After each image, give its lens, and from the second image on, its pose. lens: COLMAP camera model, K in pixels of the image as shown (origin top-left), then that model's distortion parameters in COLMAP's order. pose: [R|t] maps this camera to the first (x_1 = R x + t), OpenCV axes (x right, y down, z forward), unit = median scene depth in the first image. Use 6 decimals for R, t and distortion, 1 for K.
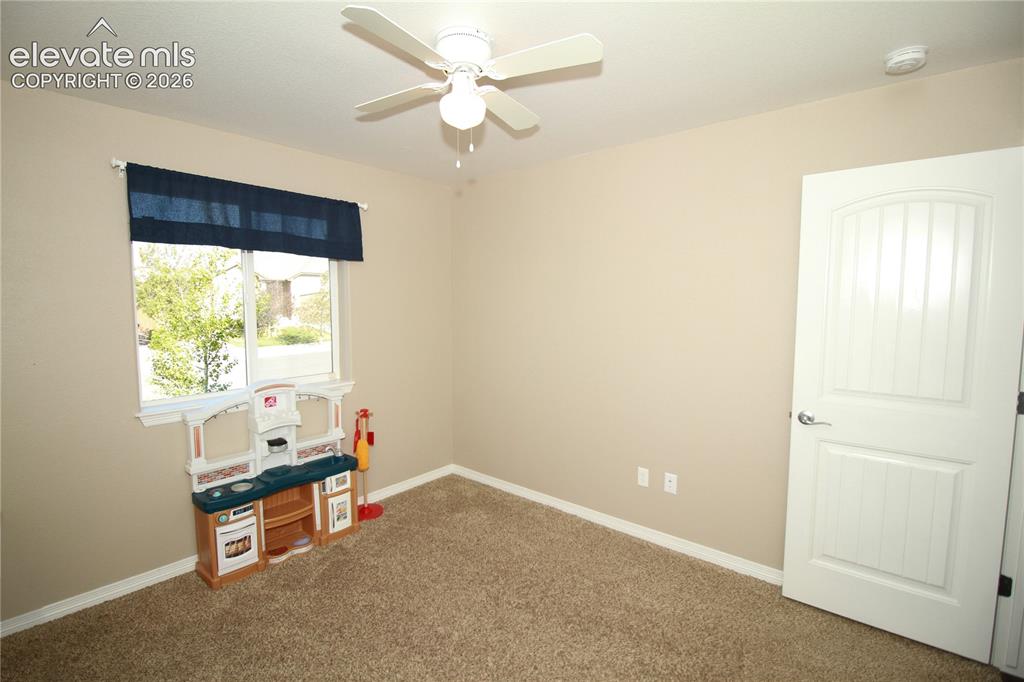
lens RADIAL K [[472.8, 0, 512.0], [0, 472.8, 341.0], [0, 0, 1]] dist [0.001186, -0.000205]
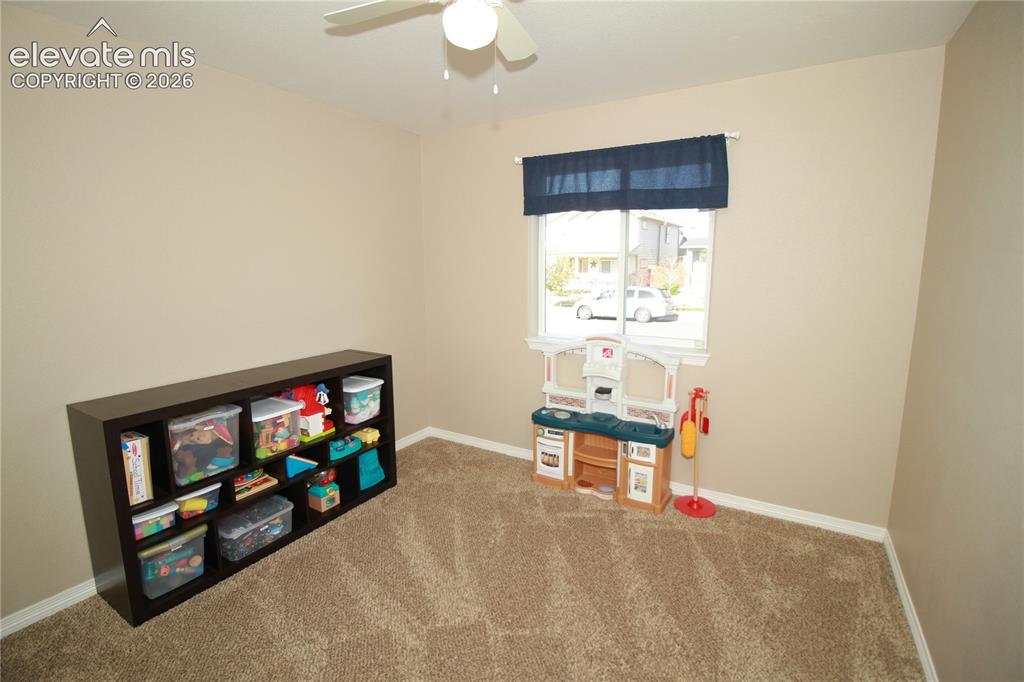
lens RADIAL K [[472.8, 0, 512.0], [0, 472.8, 341.0], [0, 0, 1]] dist [0.001186, -0.000205]
pose [[0.180356, 0.159033, -0.970660, 0.489304], [-0.086149, 0.985604, 0.145475, -0.035726], [0.979821, 0.057384, 0.191460, 0.578291]]
